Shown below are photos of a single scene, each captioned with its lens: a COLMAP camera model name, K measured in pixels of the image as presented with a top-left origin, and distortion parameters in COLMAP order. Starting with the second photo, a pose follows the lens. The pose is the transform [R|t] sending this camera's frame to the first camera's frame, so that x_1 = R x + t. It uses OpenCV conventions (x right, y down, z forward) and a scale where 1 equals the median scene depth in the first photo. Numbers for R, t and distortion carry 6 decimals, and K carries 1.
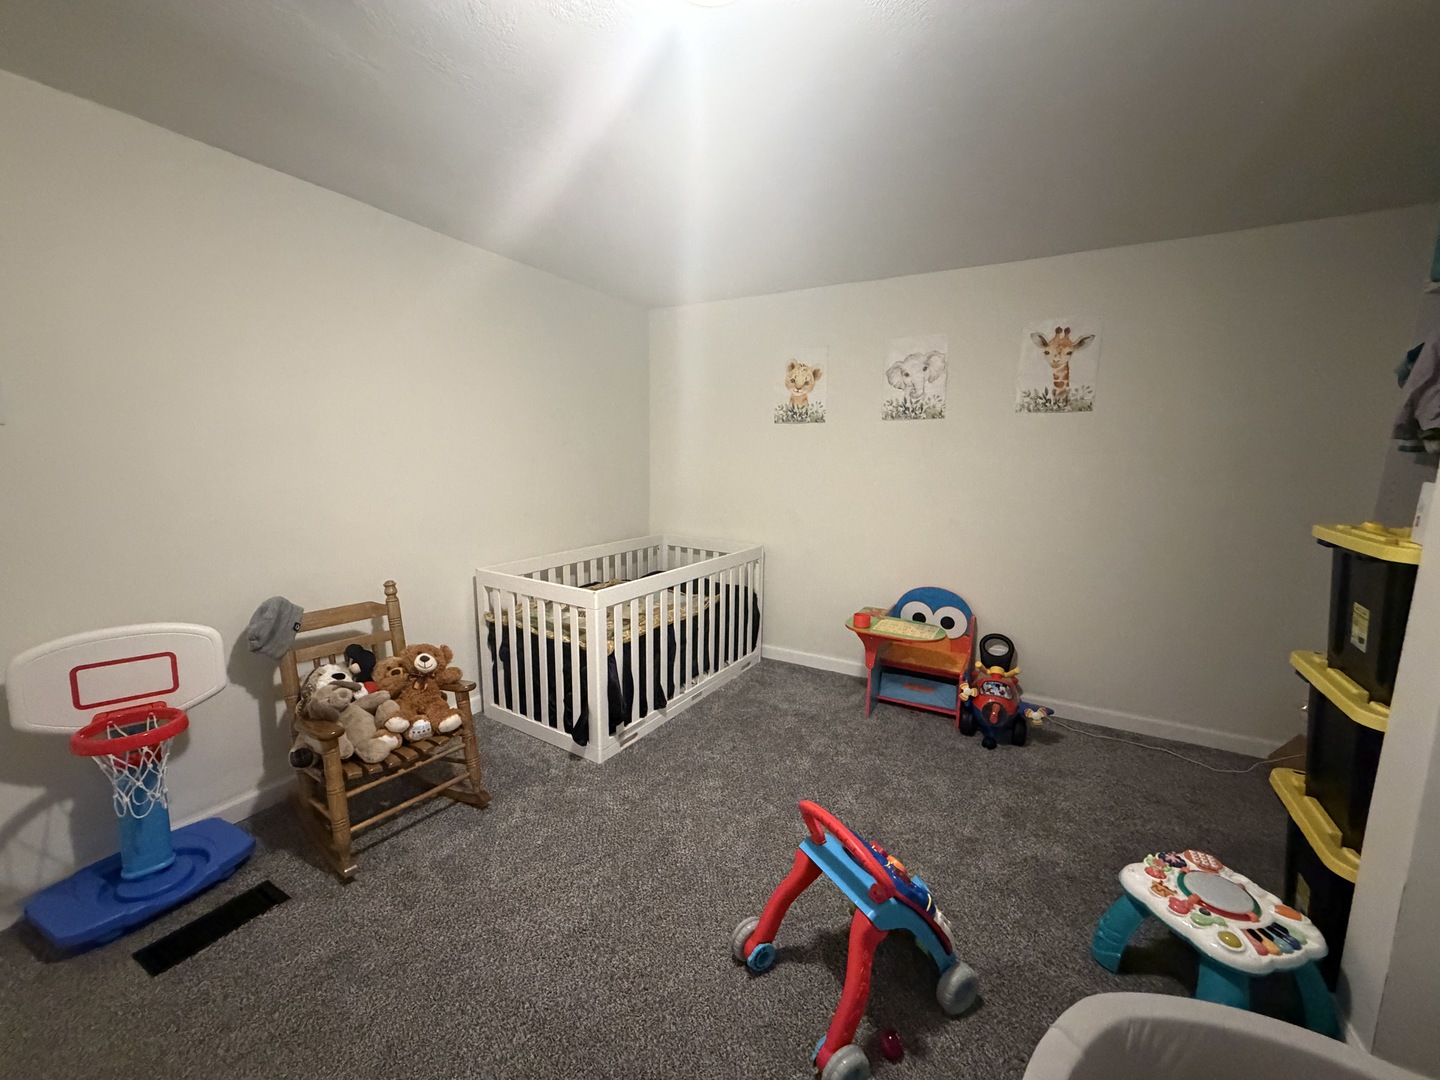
lens RADIAL K [[615.5, 0, 674.5], [0, 615.5, 538.3], [0, 0, 1]] dist [0.001078, 0.000111]
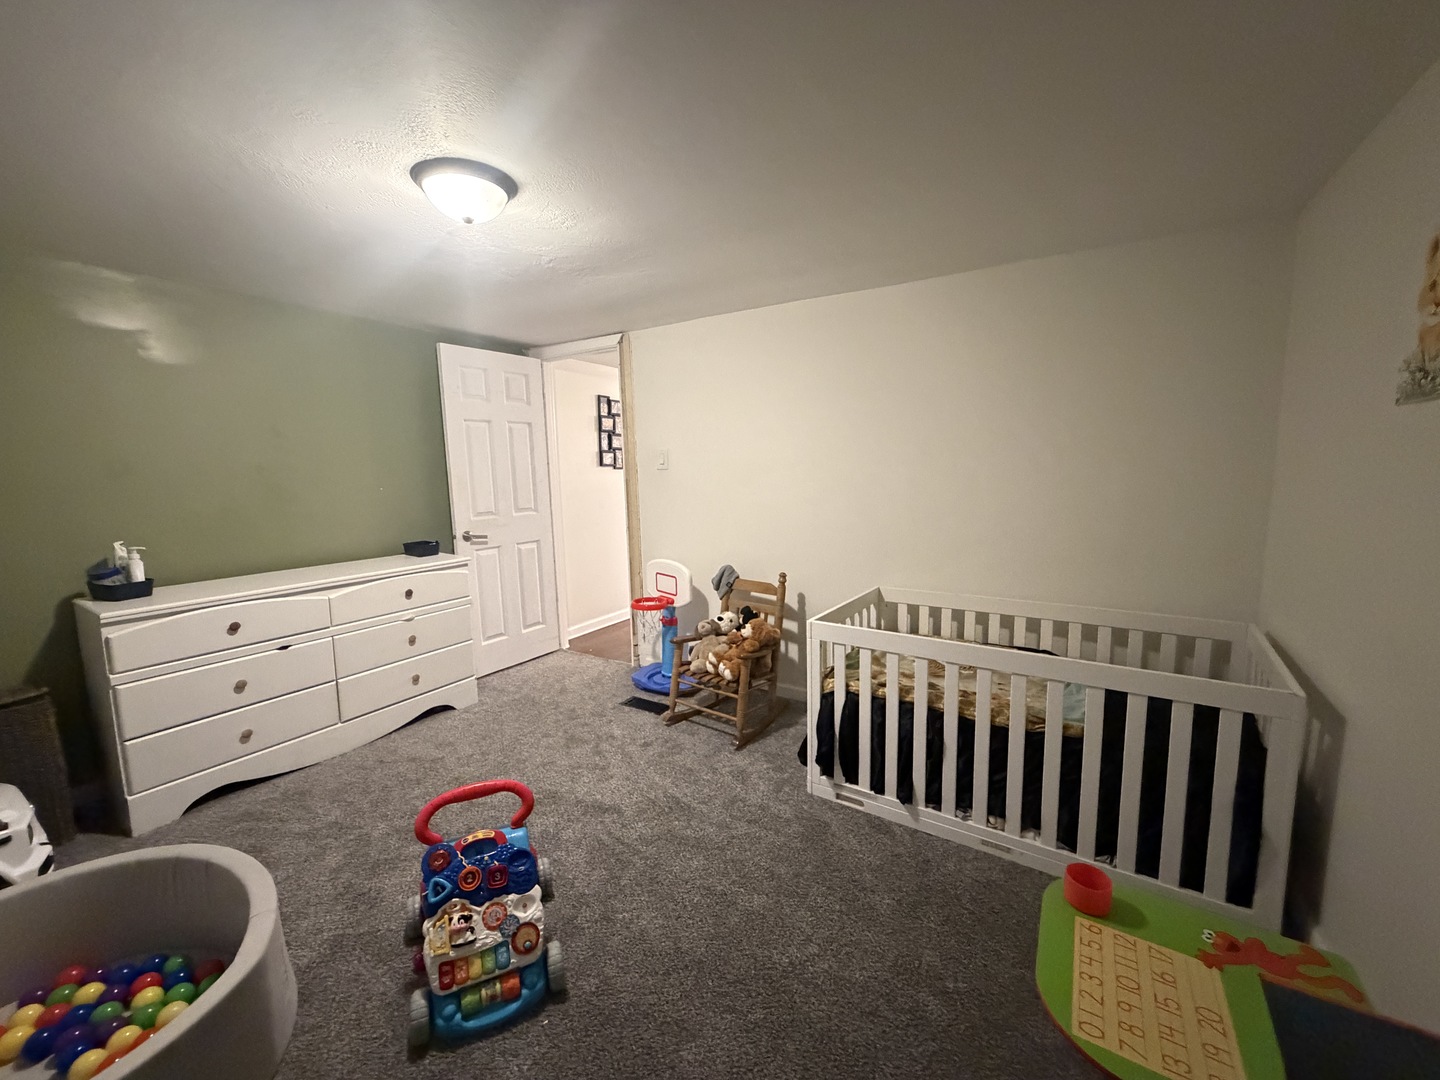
lens RADIAL K [[572.5, 0, 718.2], [0, 572.5, 539.2], [0, 0, 1]] dist [0.000079, -0.000195]
pose [[-0.028112, 0.121997, -0.992132, 0.720627], [-0.119098, 0.985046, 0.124500, -0.131464], [0.992484, 0.121661, -0.013162, 0.777780]]
